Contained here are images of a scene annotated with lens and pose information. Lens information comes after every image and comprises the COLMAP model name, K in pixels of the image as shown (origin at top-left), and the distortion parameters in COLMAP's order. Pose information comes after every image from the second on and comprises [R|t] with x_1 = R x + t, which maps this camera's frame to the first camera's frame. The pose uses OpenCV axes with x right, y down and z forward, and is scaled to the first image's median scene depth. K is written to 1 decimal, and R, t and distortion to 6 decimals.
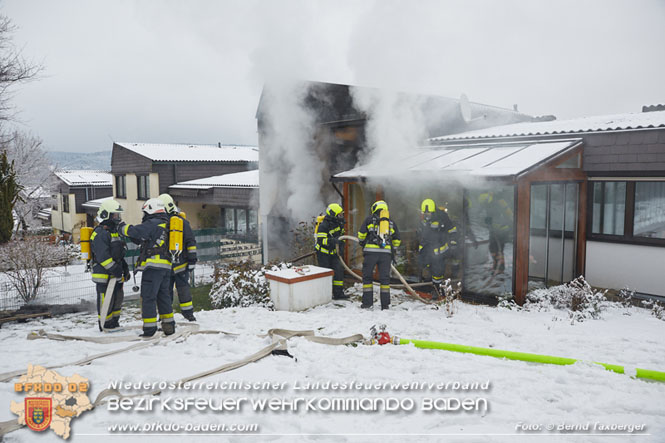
lens RADIAL K [[481.6, 0, 332.5], [0, 481.6, 221.5], [0, 0, 1]] dist [-0.055075, 0.006988]
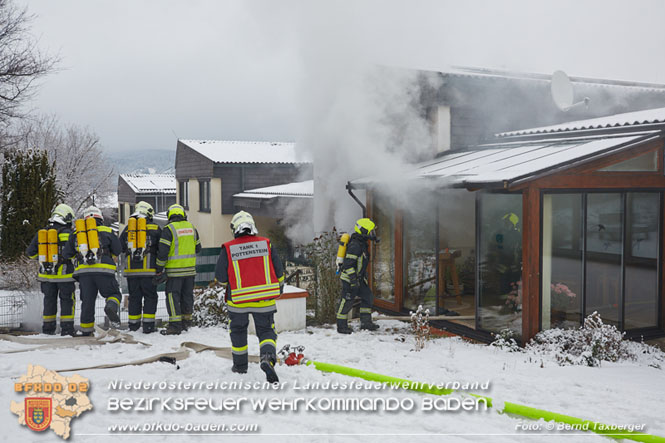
lens RADIAL K [[700.5, 0, 332.5], [0, 700.5, 221.5], [0, 0, 1]] dist [-0.009746, 0.002931]
pose [[0.961304, 0.019360, -0.274808, 0.215835], [-0.030511, 0.998873, -0.036361, 0.011880], [0.273794, 0.043338, 0.960811, -0.106005]]
